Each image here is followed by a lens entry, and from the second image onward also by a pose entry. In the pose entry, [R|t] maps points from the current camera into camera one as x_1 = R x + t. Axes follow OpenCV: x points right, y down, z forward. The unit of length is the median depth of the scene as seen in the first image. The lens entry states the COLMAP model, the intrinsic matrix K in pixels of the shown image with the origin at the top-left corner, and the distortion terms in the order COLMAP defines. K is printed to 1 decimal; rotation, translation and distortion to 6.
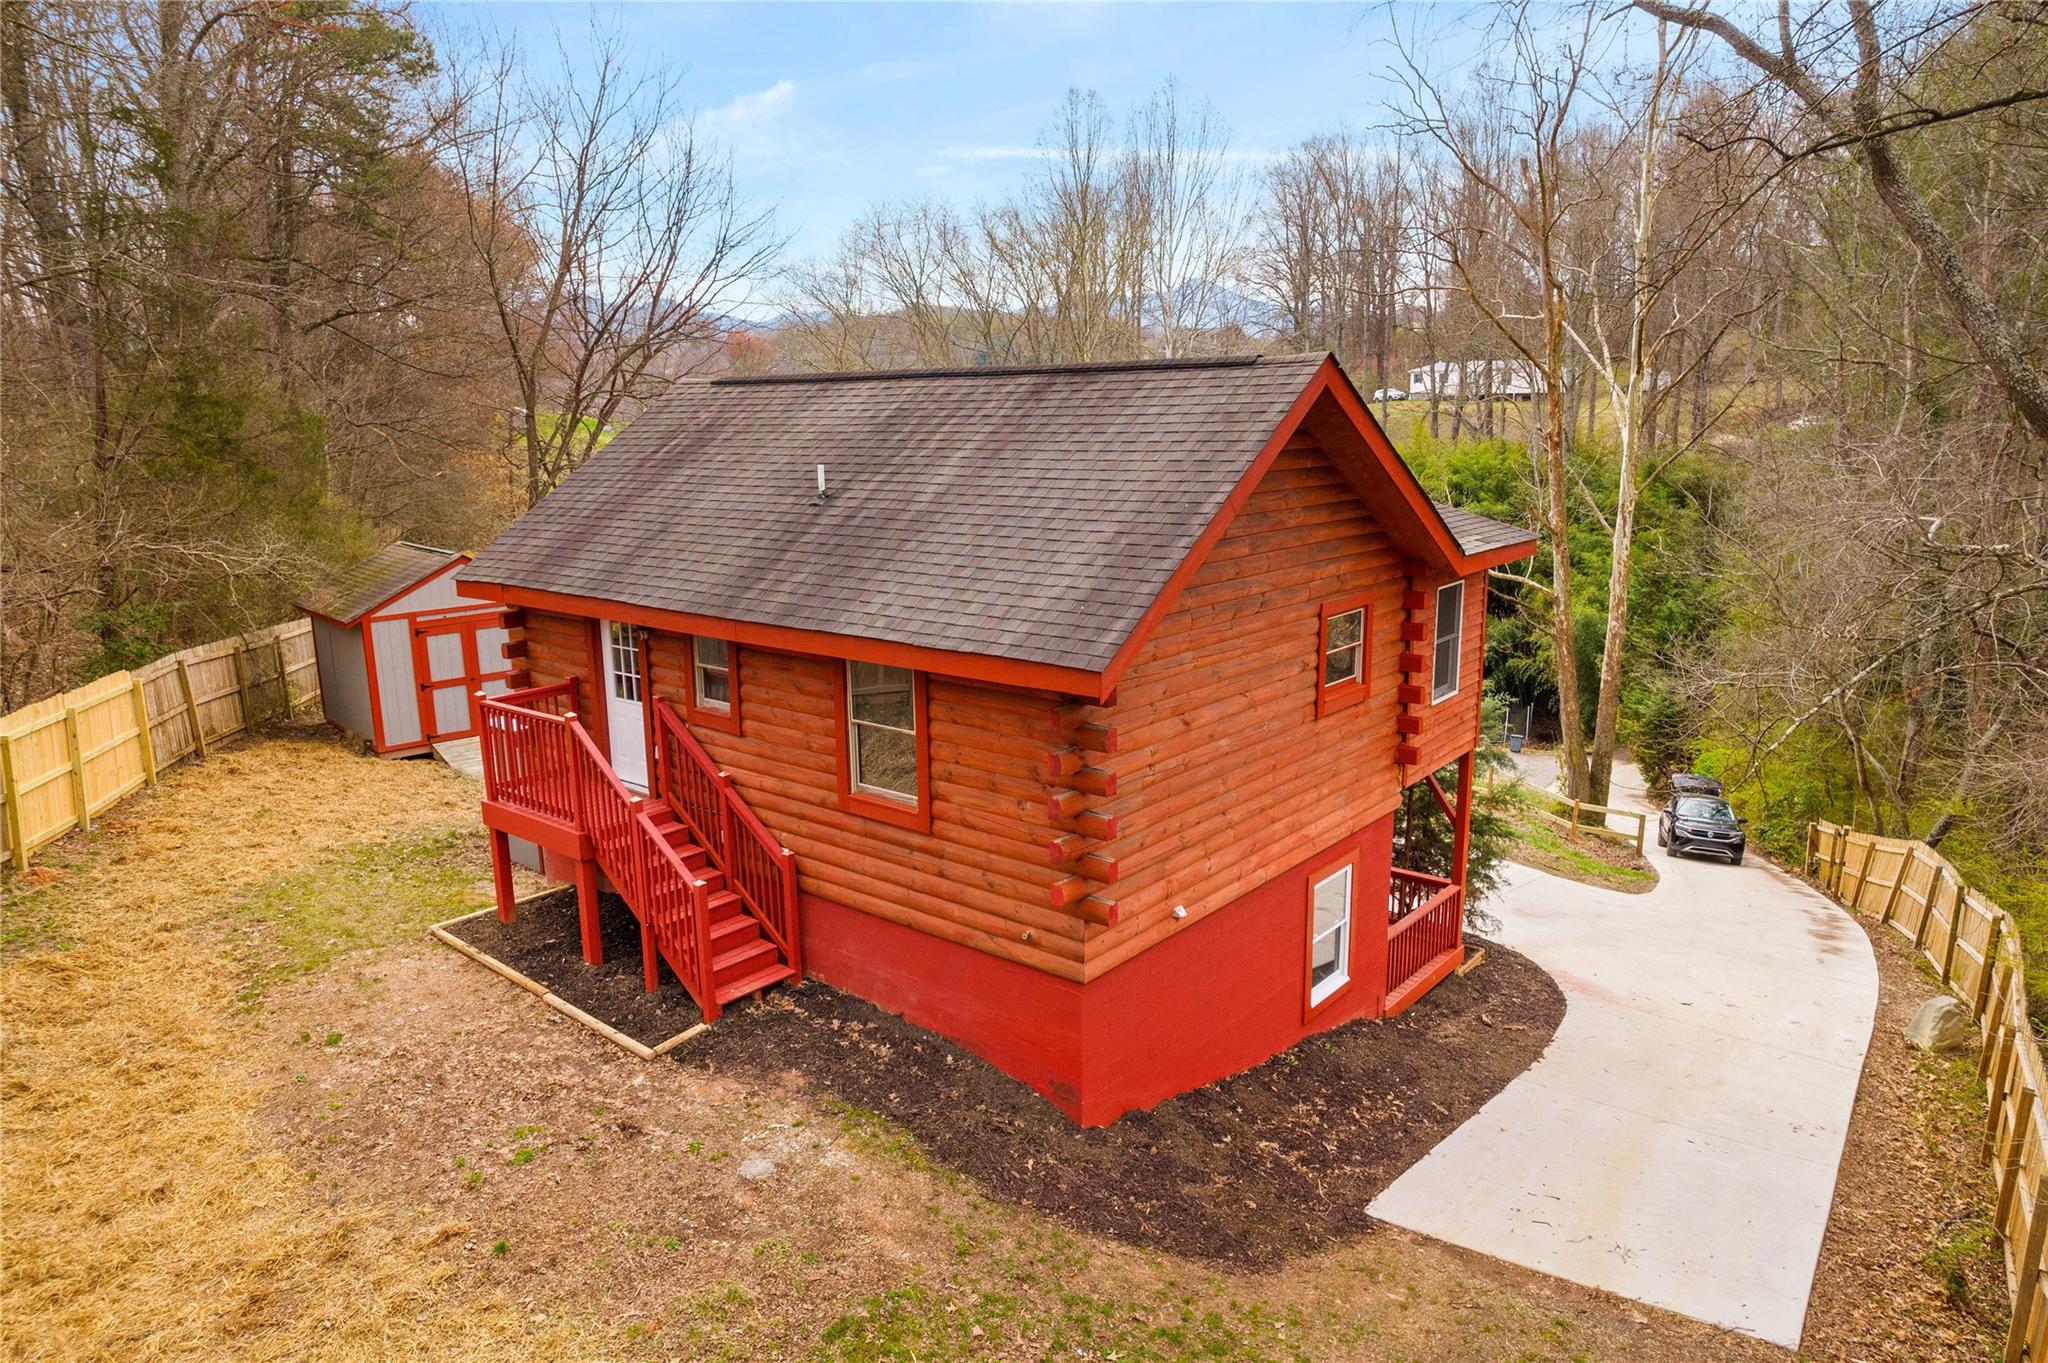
lens RADIAL K [[1302.3, 0, 1024.0], [0, 1302.3, 681.5], [0, 0, 1]] dist [-0.073008, 0.066777]
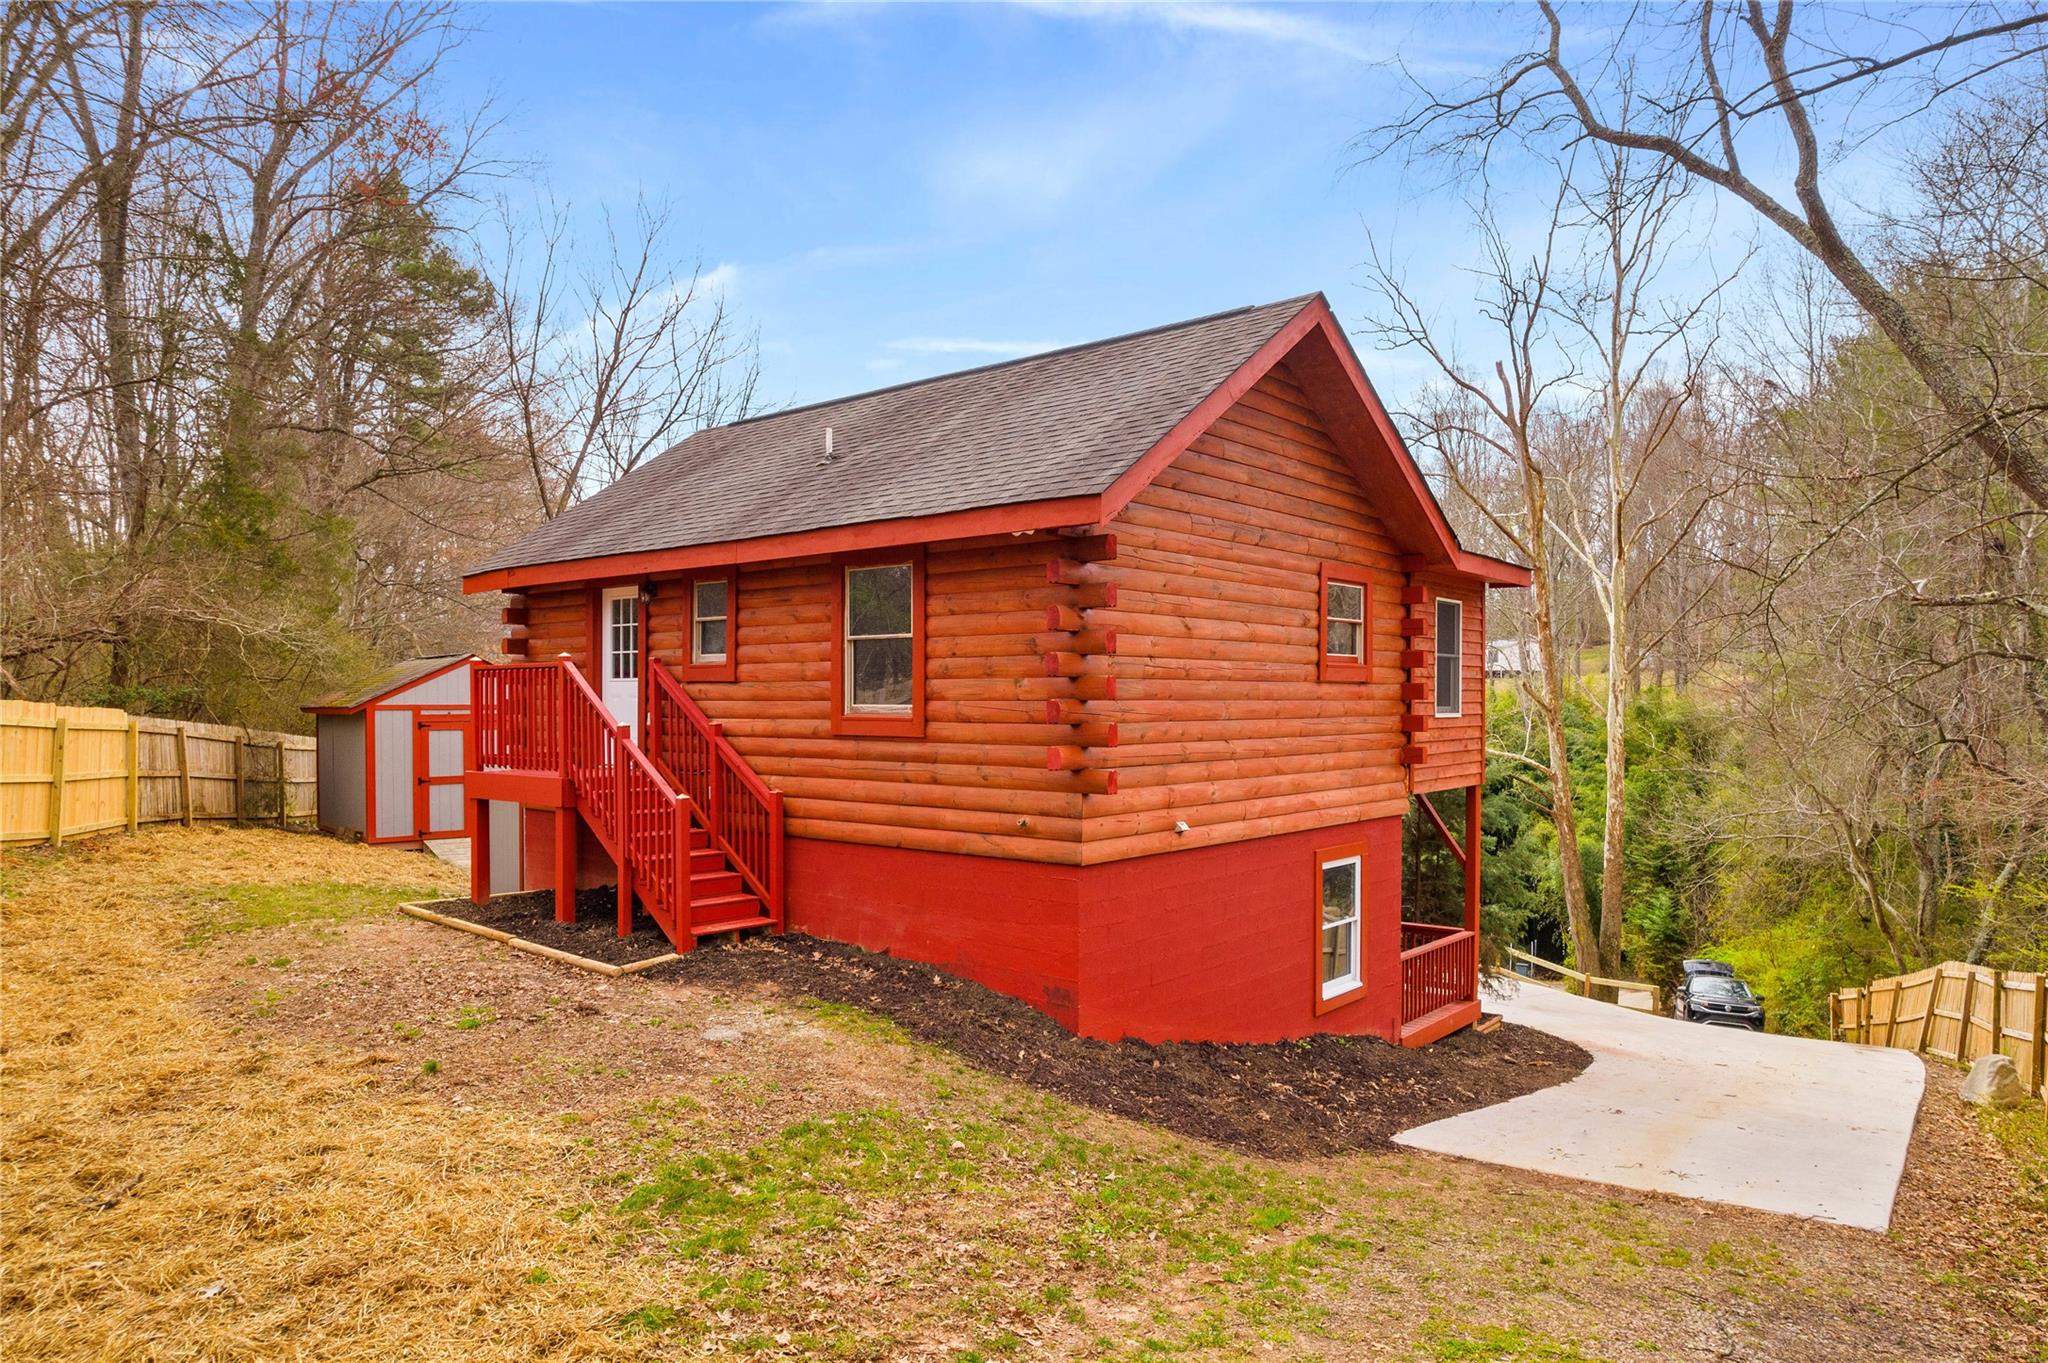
lens RADIAL K [[1280.4, 0, 1024.0], [0, 1280.4, 681.5], [0, 0, 1]] dist [-0.069234, 0.061436]
pose [[0.999860, 0.016410, -0.003341, 0.004373], [-0.016746, 0.979503, -0.200732, 0.236196], [-0.000021, 0.200760, 0.979641, 0.051517]]
